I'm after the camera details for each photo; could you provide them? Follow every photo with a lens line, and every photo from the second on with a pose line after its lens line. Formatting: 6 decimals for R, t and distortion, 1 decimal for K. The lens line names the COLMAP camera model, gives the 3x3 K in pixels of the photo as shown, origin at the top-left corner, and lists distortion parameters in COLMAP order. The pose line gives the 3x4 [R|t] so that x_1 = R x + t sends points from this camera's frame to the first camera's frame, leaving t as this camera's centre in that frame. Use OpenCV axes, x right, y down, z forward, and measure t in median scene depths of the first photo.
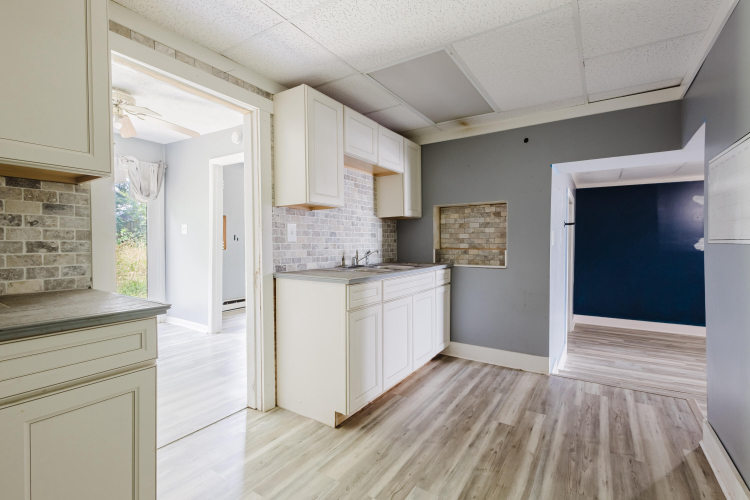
lens RADIAL K [[345.1, 0, 376.5], [0, 345.1, 248.3], [0, 0, 1]] dist [0.008699, -0.000485]
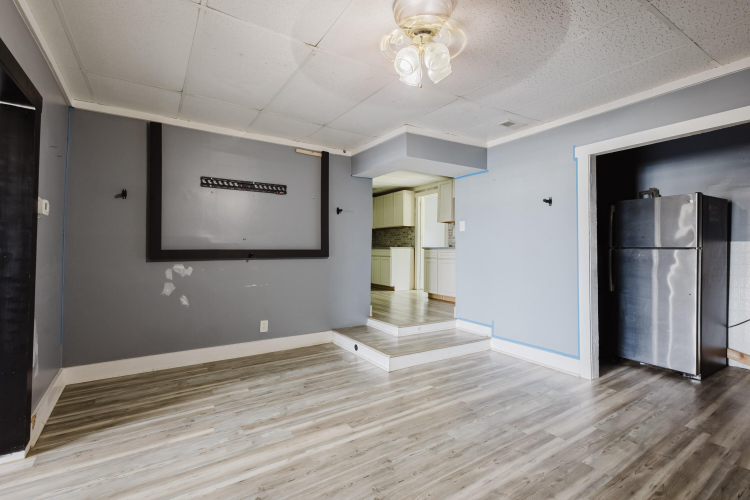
lens RADIAL K [[345.1, 0, 376.5], [0, 345.1, 248.3], [0, 0, 1]] dist [0.008699, -0.000485]
pose [[-0.398171, -0.008340, -0.917273, 1.705158], [-0.023424, 0.999725, 0.001079, 0.061165], [0.917012, 0.021916, -0.398257, 1.096874]]
